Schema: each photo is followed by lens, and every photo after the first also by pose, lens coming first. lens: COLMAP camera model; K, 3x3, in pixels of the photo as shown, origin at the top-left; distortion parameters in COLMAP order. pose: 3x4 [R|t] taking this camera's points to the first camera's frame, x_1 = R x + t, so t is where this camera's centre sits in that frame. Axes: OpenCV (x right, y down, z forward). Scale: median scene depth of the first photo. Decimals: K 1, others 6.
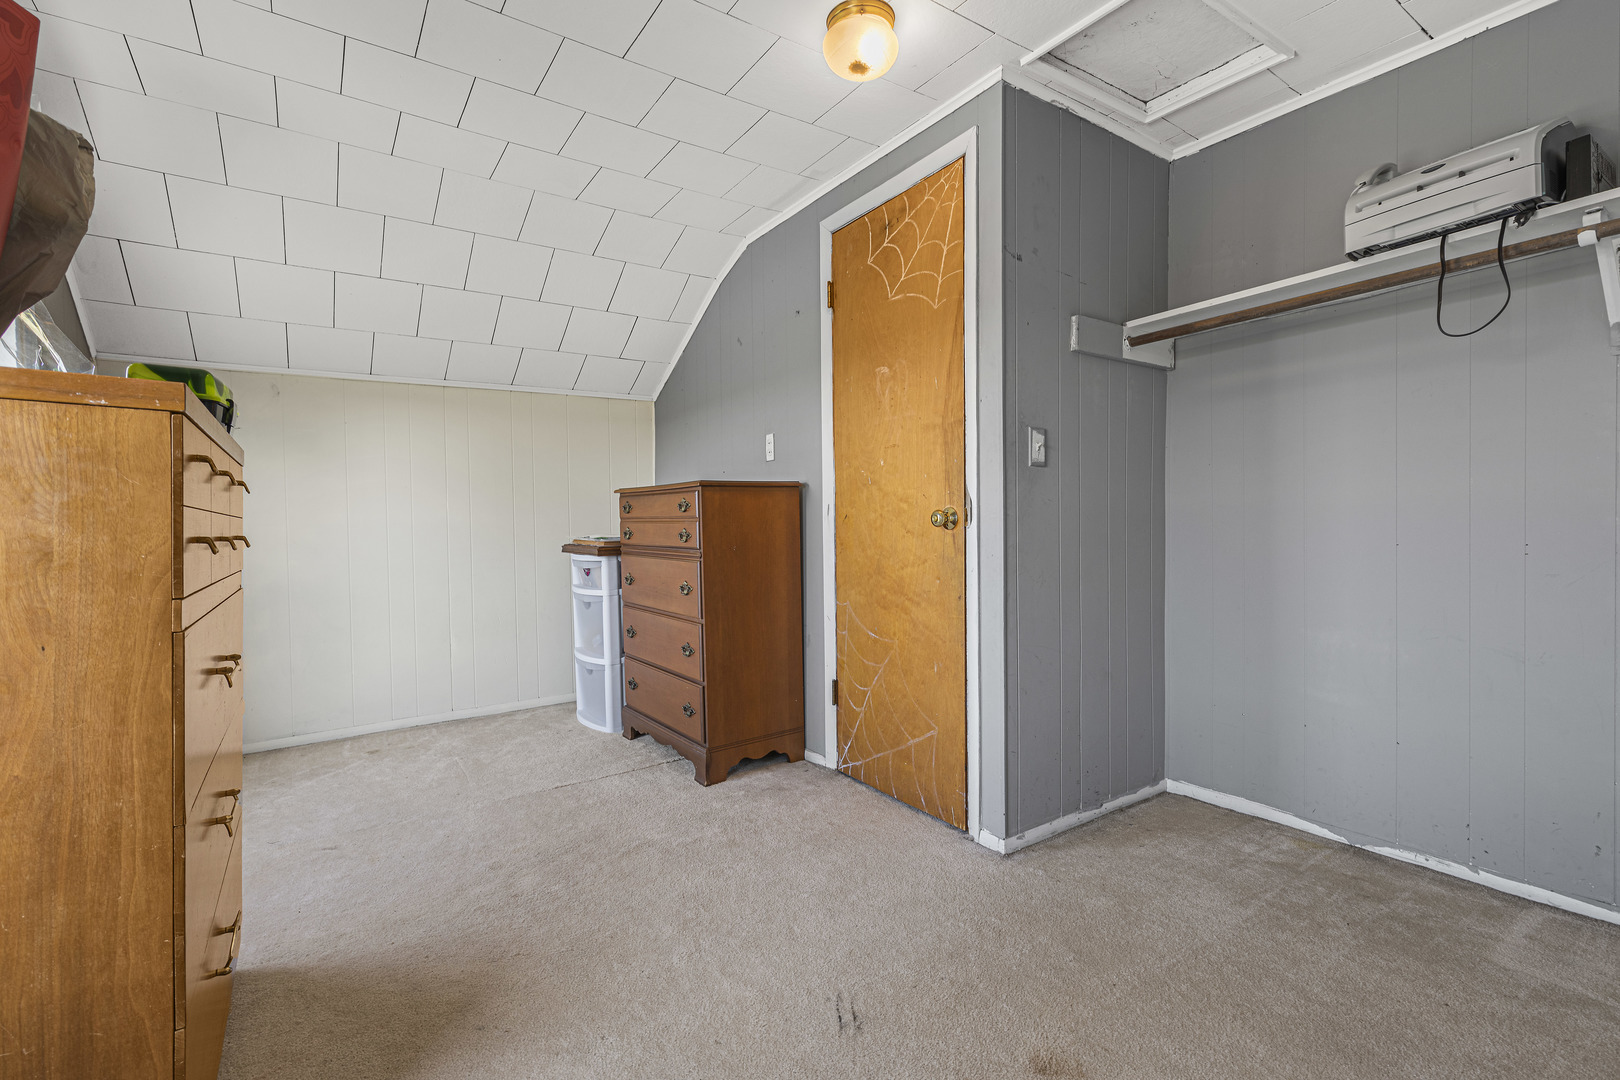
lens RADIAL K [[734.5, 0, 814.1], [0, 734.5, 537.0], [0, 0, 1]] dist [0.002840, -0.001860]
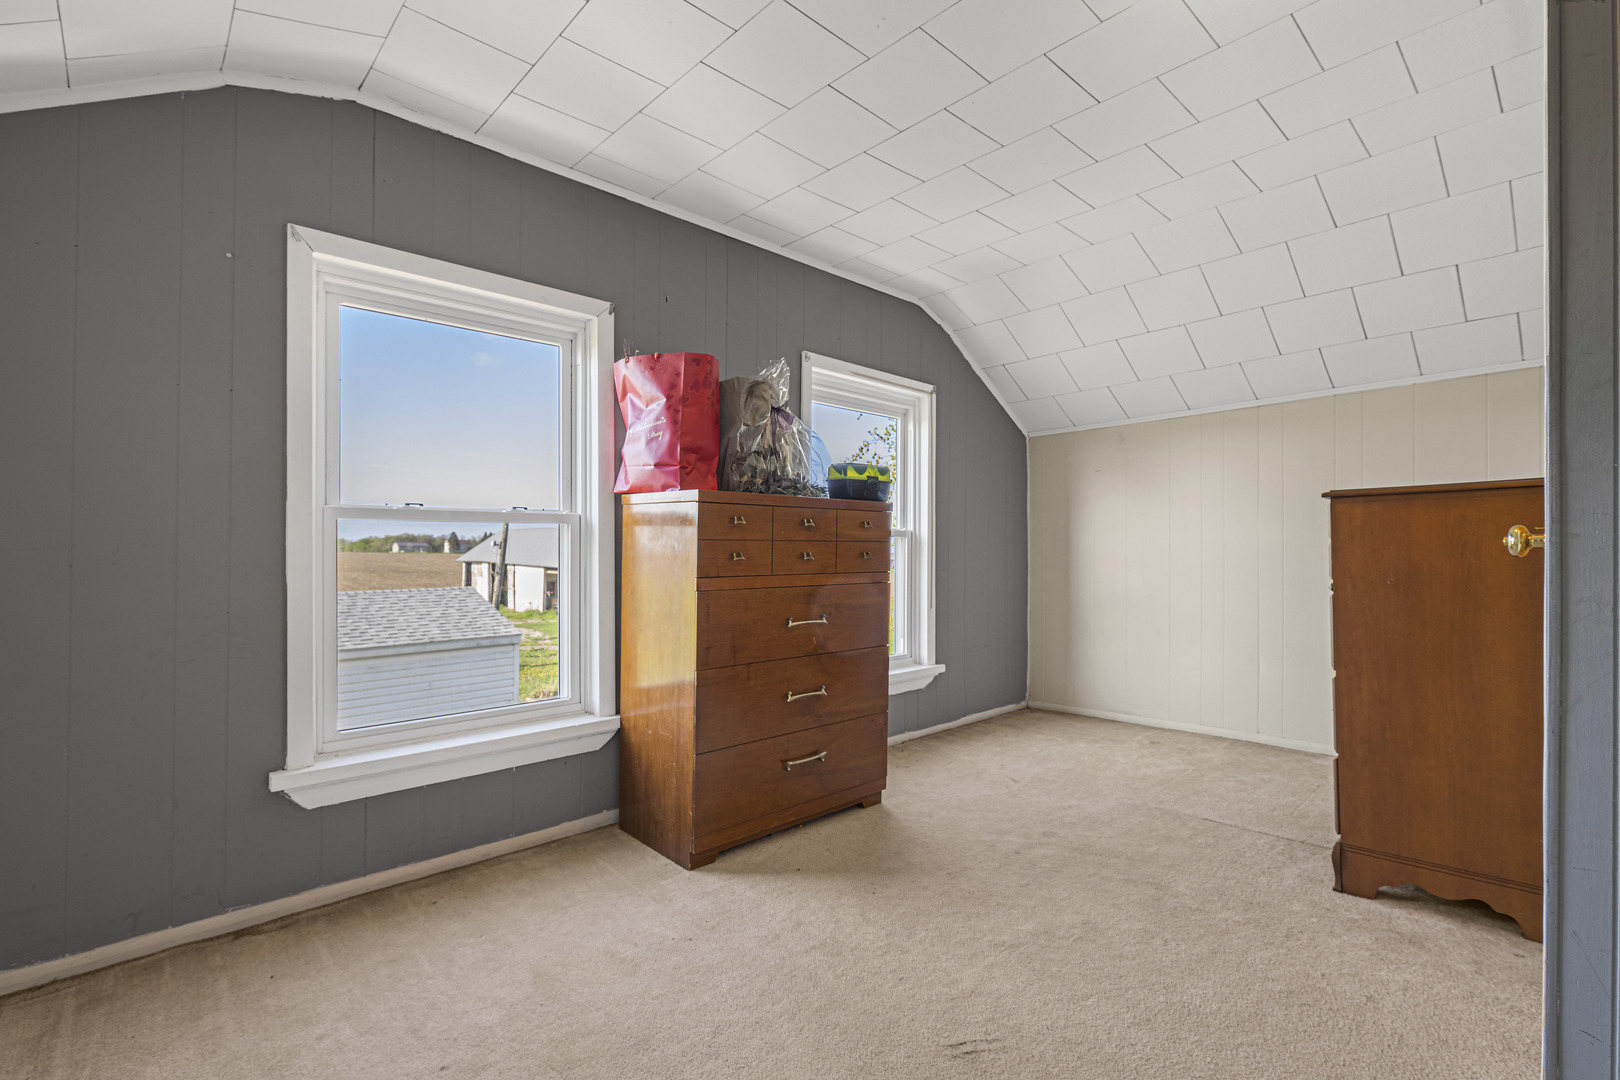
lens RADIAL K [[734.5, 0, 807.9], [0, 734.5, 540.3], [0, 0, 1]] dist [0.002840, -0.001860]
pose [[0.141831, 0.002067, -0.989889, 0.517572], [-0.021063, 0.999778, -0.000931, -0.012263], [0.989667, 0.020982, 0.141843, 0.331939]]
